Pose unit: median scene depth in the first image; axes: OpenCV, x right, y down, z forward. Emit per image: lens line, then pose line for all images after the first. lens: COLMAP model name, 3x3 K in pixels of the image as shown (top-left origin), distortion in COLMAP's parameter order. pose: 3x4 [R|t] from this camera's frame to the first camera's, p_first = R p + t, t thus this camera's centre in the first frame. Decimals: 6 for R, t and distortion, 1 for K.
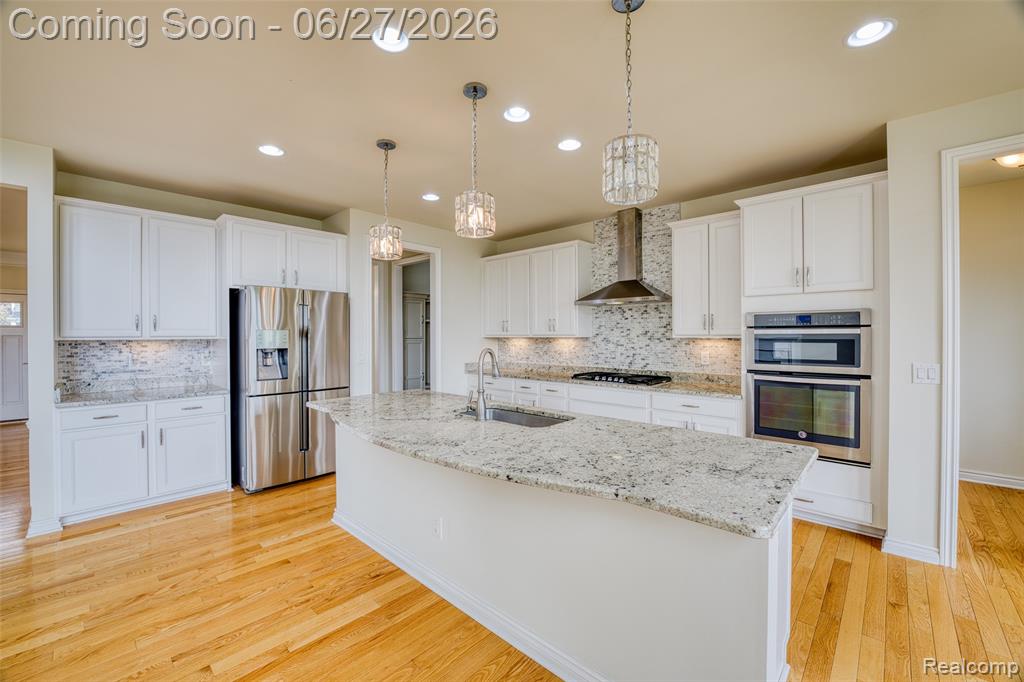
lens RADIAL K [[416.4, 0, 510.6], [0, 416.4, 338.3], [0, 0, 1]] dist [-0.022774, 0.000644]
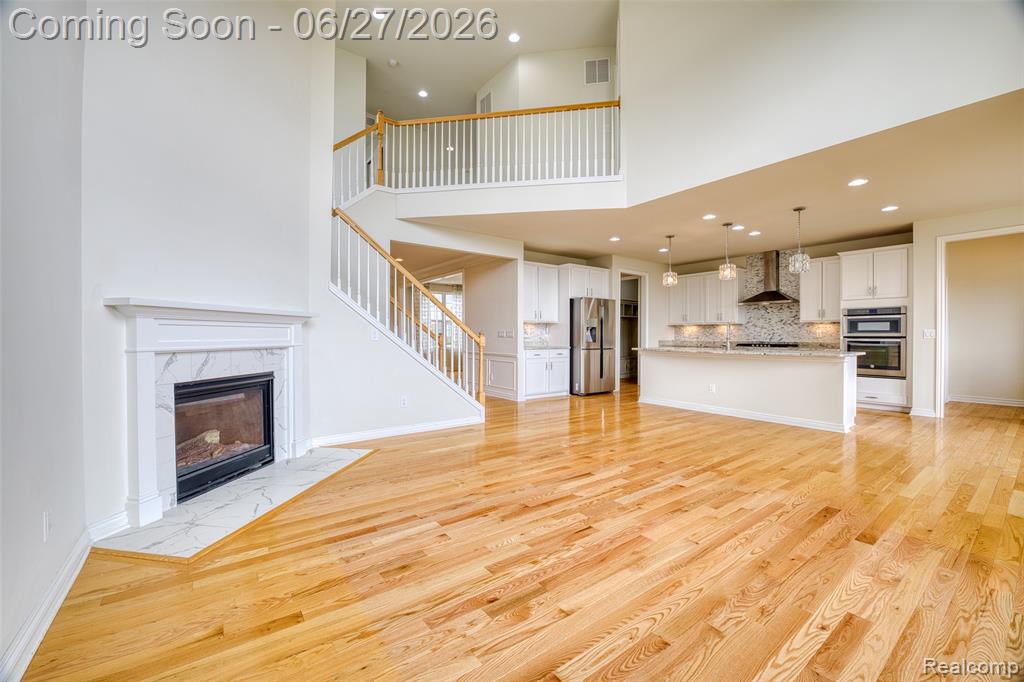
lens RADIAL K [[416.4, 0, 507.4], [0, 416.4, 340.3], [0, 0, 1]] dist [-0.022774, 0.000644]
pose [[0.982114, 0.007159, -0.188149, -0.533738], [-0.006584, 0.999972, 0.003677, 0.078250], [0.188170, -0.002372, 0.982134, -1.027694]]
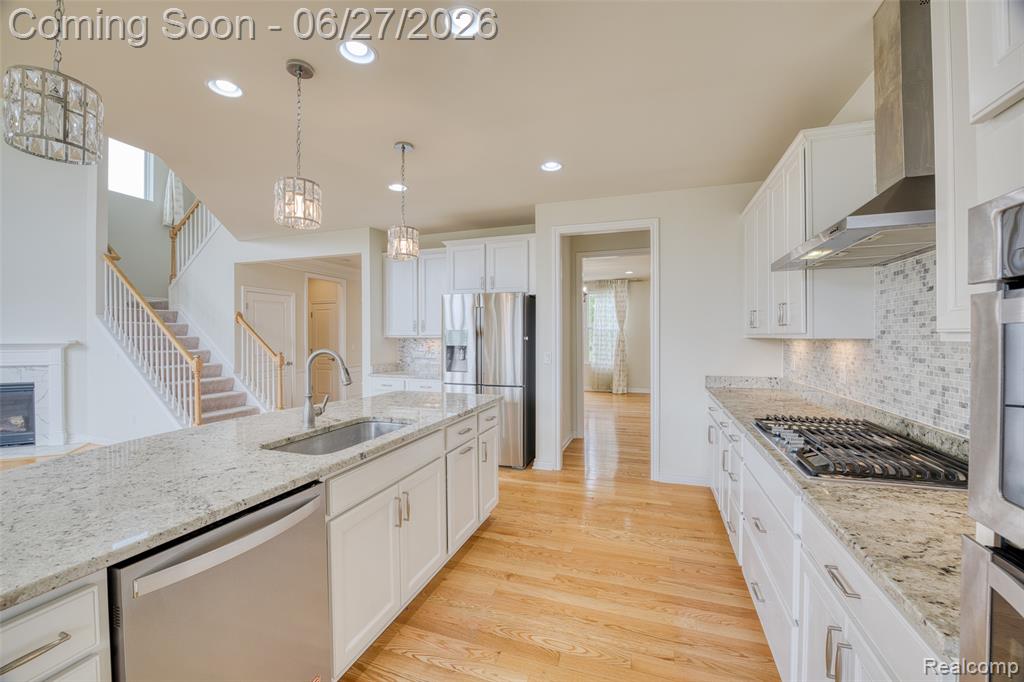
lens RADIAL K [[416.4, 0, 506.6], [0, 416.4, 338.2], [0, 0, 1]] dist [-0.022774, 0.000644]
pose [[0.397116, 0.006842, -0.917743, 0.522103], [-0.008977, 0.999953, 0.003570, -0.001792], [0.917725, 0.006821, 0.397159, 0.585967]]
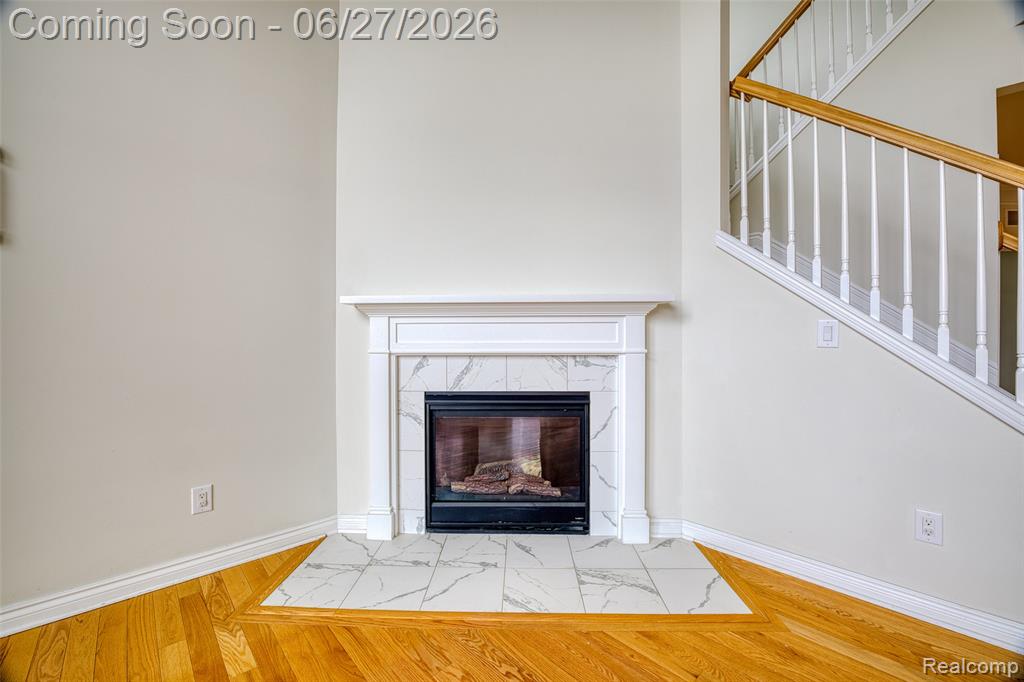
lens RADIAL K [[416.4, 0, 511.6], [0, 416.4, 334.9], [0, 0, 1]] dist [-0.022774, 0.000644]
pose [[-0.070708, 0.009597, -0.997451, -0.617664], [-0.006042, 0.999931, 0.010049, 0.068713], [0.997479, 0.006737, -0.070645, -0.318921]]
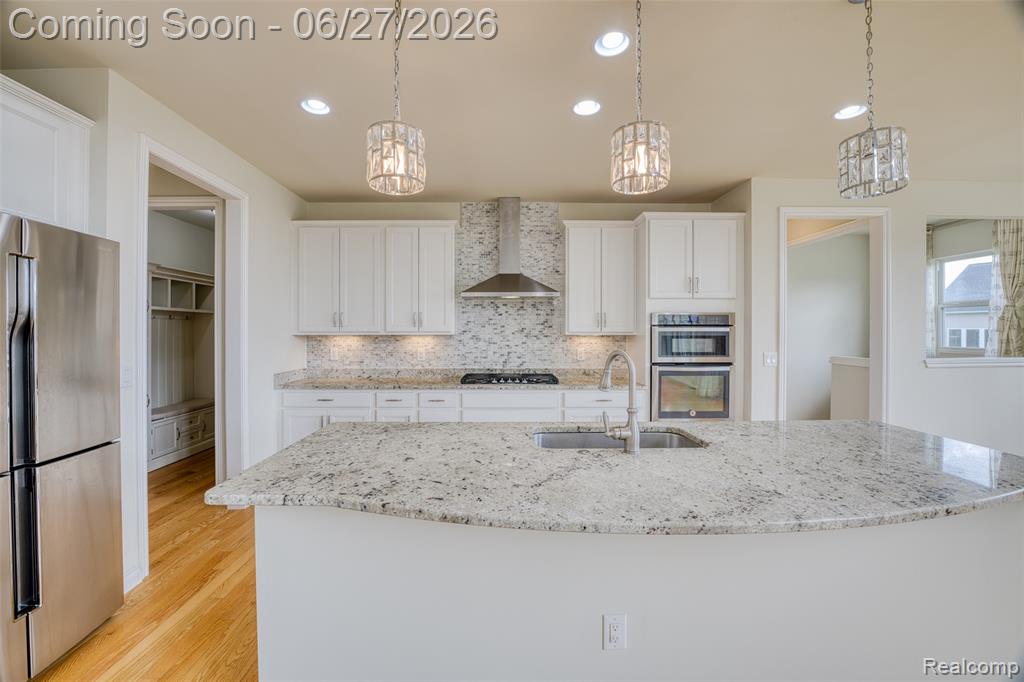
lens RADIAL K [[416.4, 0, 509.3], [0, 416.4, 333.4], [0, 0, 1]] dist [-0.022774, 0.000644]
pose [[0.723831, -0.000542, 0.689977, -0.398725], [0.003702, 0.999988, -0.003098, -0.002403], [-0.689968, 0.004797, 0.723824, 0.353611]]
